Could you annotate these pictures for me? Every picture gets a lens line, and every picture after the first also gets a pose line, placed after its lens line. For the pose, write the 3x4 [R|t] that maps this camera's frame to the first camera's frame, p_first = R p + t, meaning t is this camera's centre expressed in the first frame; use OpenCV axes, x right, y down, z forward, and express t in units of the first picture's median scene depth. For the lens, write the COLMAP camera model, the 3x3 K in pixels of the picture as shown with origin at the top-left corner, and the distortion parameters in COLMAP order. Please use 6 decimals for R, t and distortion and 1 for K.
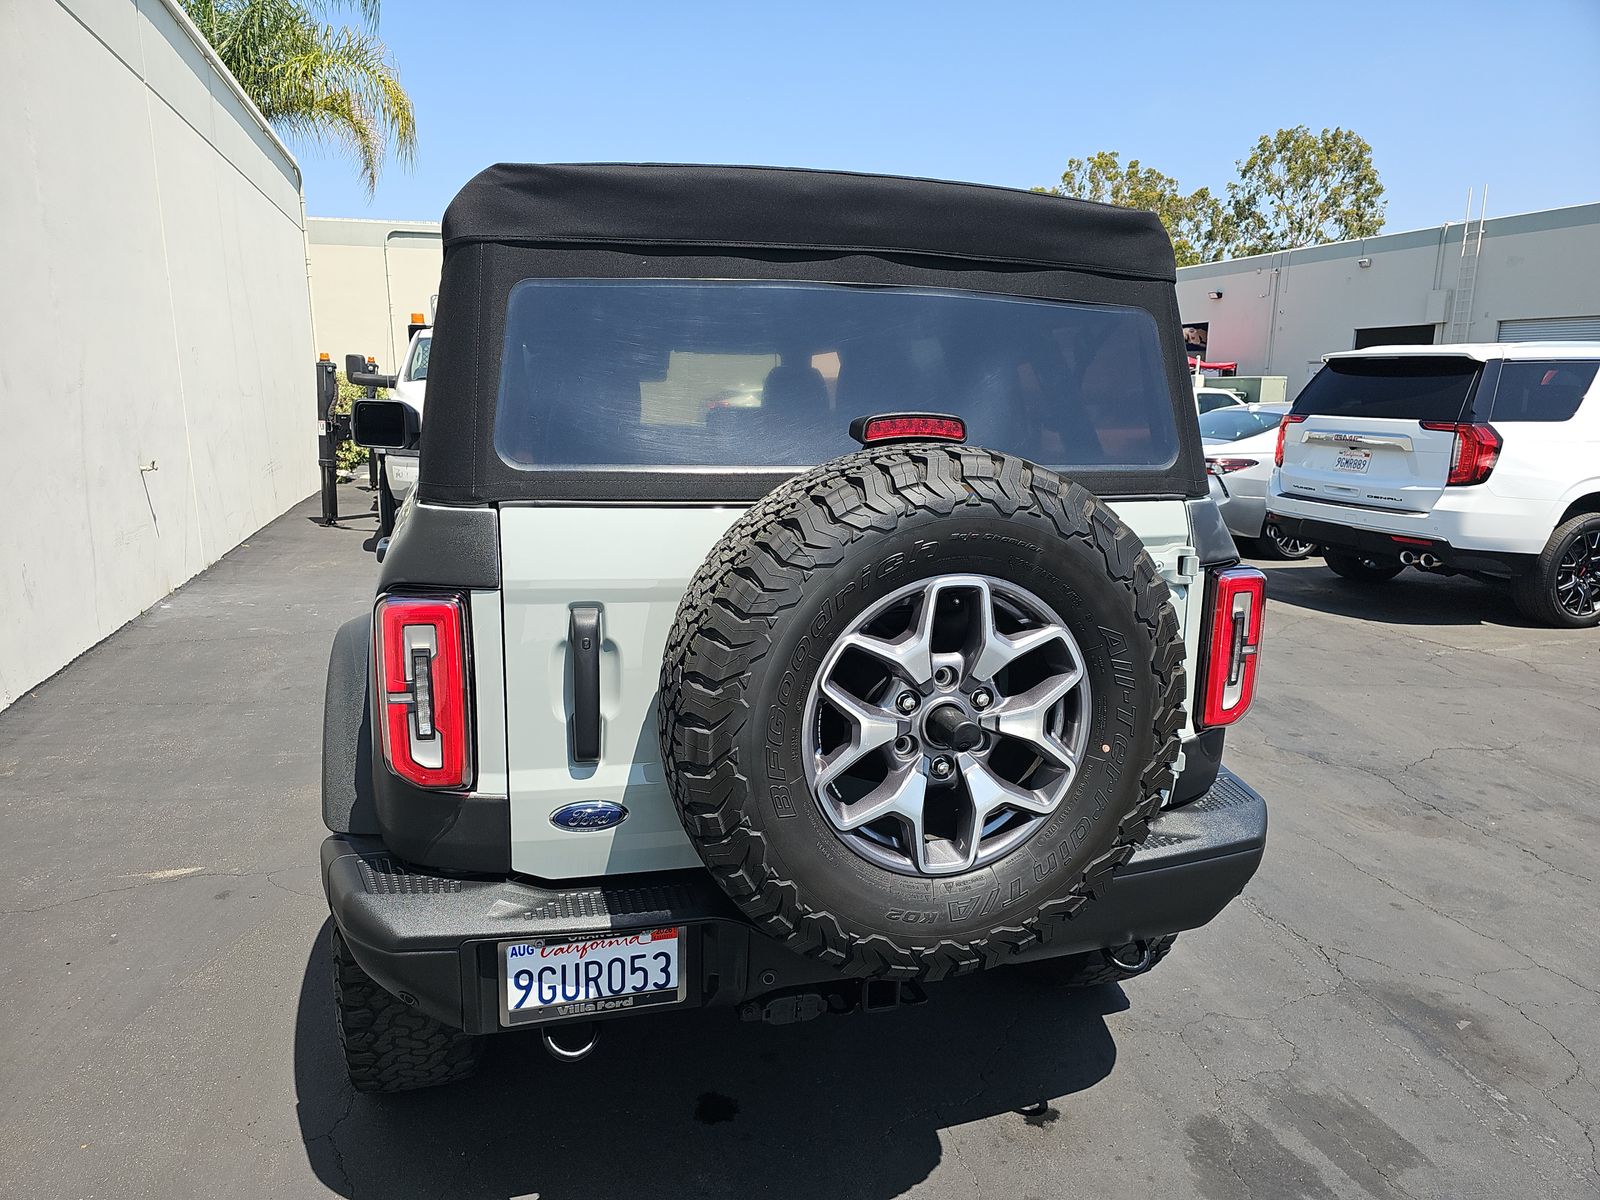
lens RADIAL K [[1093.0, 0, 793.5], [0, 1093.0, 622.8], [0, 0, 1]] dist [0.062207, -0.069744]
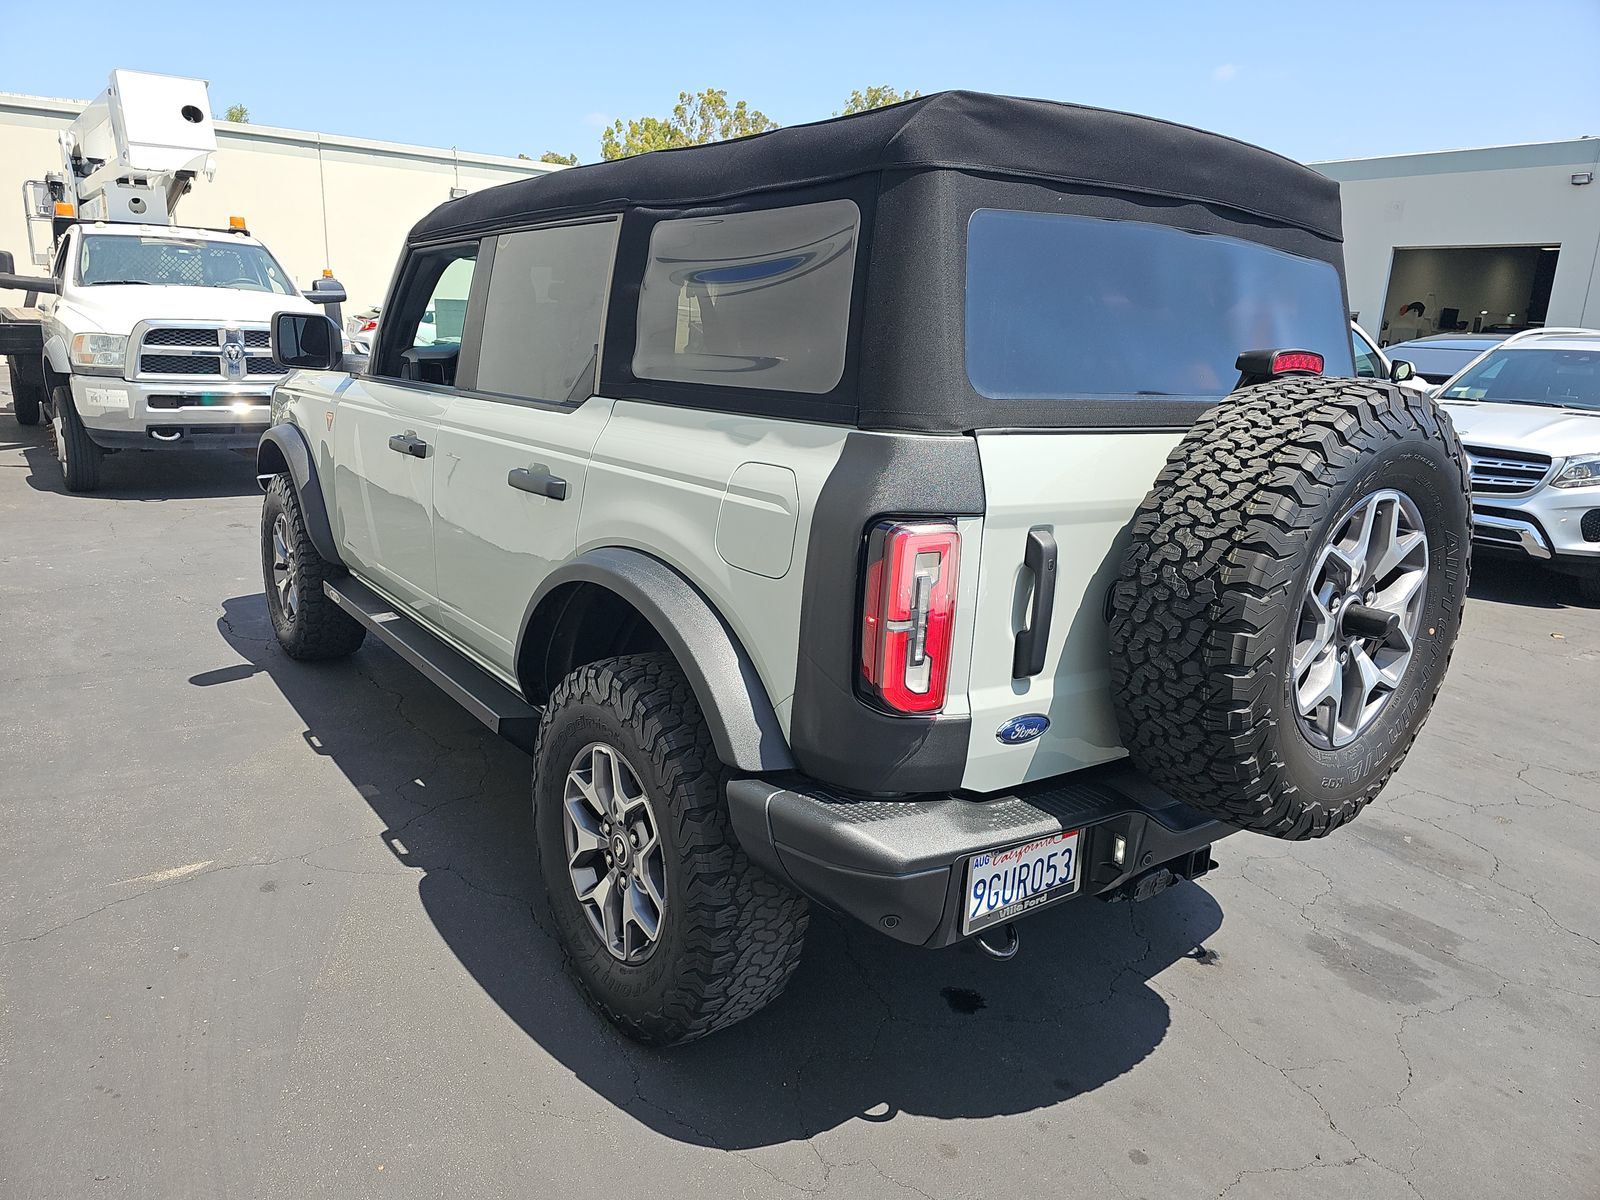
lens RADIAL K [[1086.5, 0, 800.0], [0, 1086.5, 600.0], [0, 0, 1]] dist [0.063164, -0.073080]
pose [[0.935119, -0.054597, 0.350102, -0.742657], [0.039697, 0.997980, 0.049600, -0.008074], [-0.352103, -0.032484, 0.935397, 0.097490]]
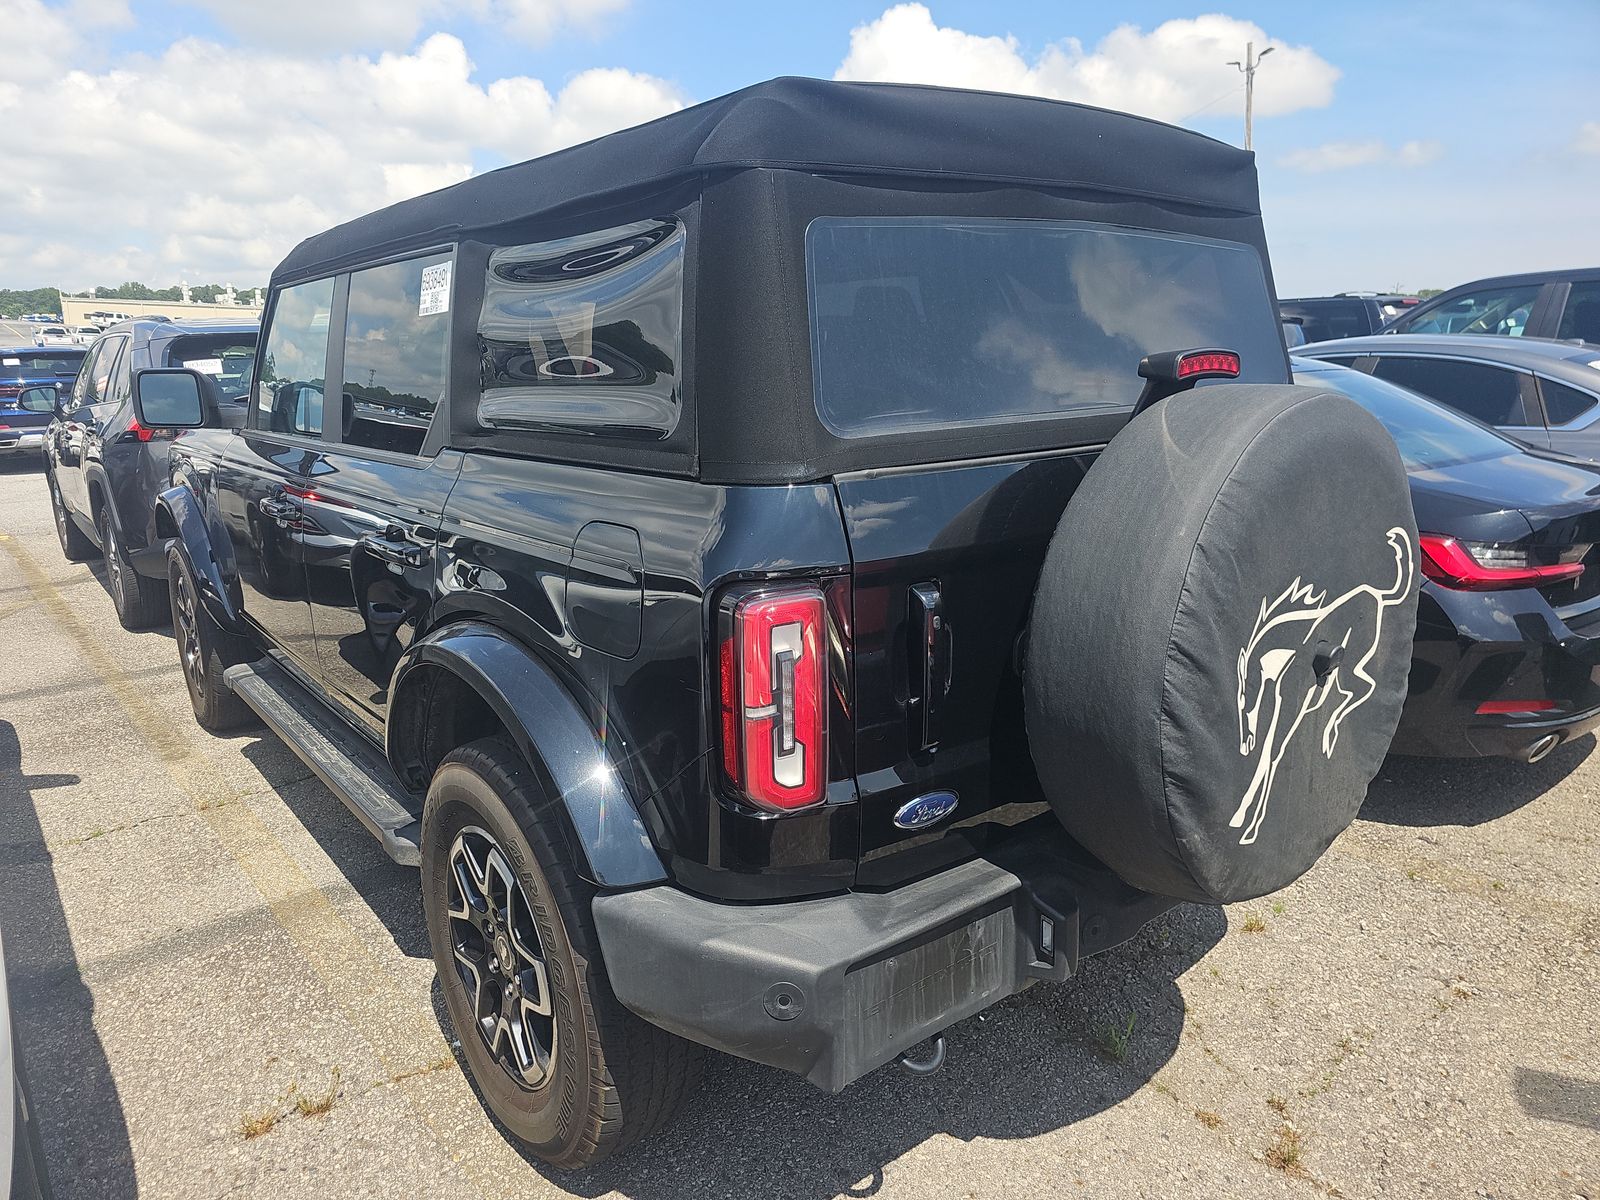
lens RADIAL K [[1086.5, 0, 800.0], [0, 1086.5, 600.0], [0, 0, 1]] dist [0.063164, -0.073080]
pose [[0.927806, -0.118015, 0.353905, -0.578557], [0.112211, 0.992997, 0.036956, -0.041517], [-0.355788, 0.005424, 0.934551, 0.196135]]
